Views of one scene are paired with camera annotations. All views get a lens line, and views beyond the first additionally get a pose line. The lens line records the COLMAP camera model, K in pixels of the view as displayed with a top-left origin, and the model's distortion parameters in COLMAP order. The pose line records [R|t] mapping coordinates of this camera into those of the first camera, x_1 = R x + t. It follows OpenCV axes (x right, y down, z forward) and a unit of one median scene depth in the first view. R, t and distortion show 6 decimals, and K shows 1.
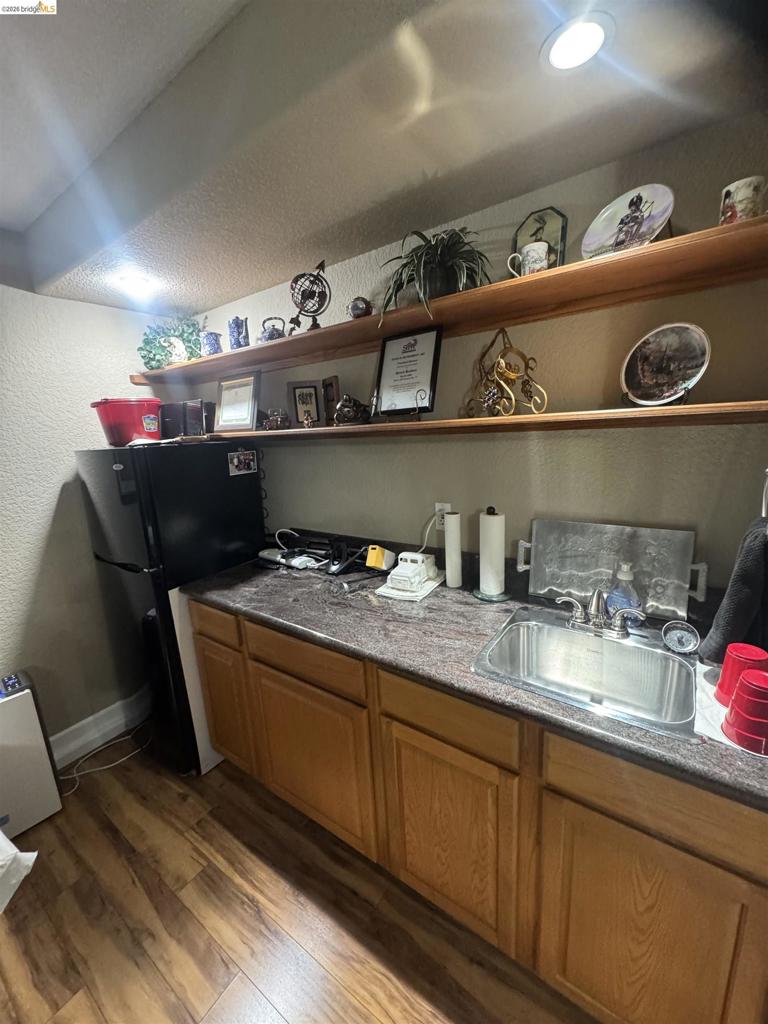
lens RADIAL K [[409.0, 0, 384.4], [0, 409.0, 510.4], [0, 0, 1]] dist [-0.002522, 0.000301]
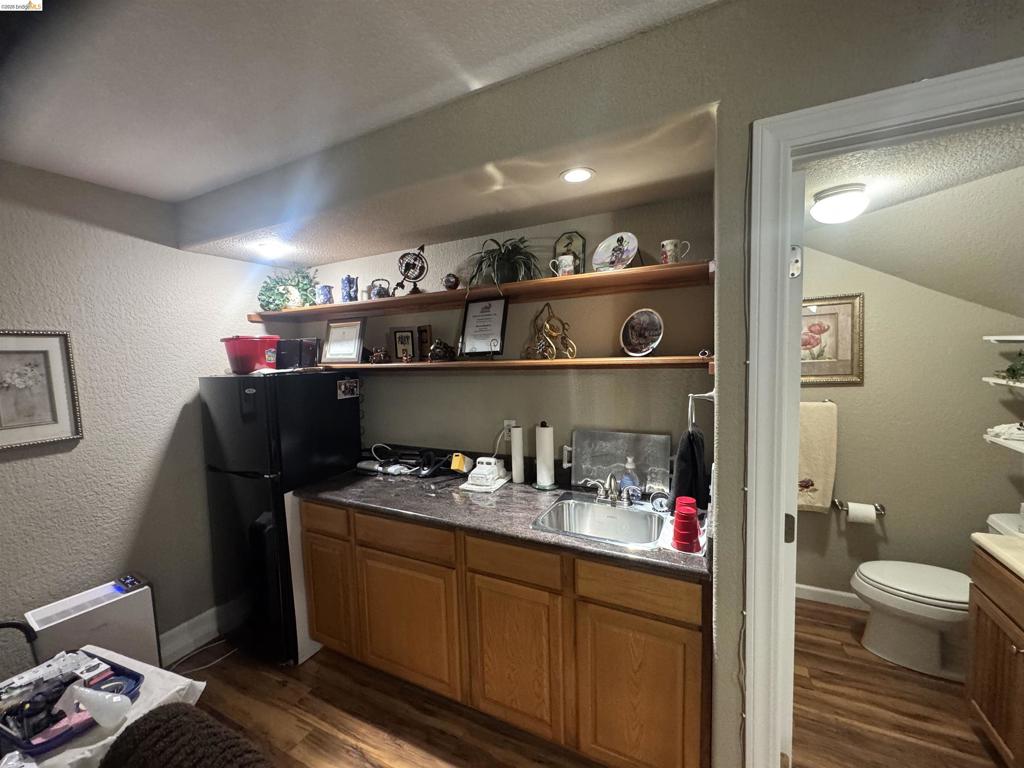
lens RADIAL K [[409.0, 0, 513.8], [0, 409.0, 384.5], [0, 0, 1]] dist [-0.002522, 0.000301]
pose [[0.987649, 0.012449, 0.156188, -0.059318], [0.008436, 0.991168, -0.132345, 0.047644], [-0.156456, 0.132028, 0.978821, -0.360495]]
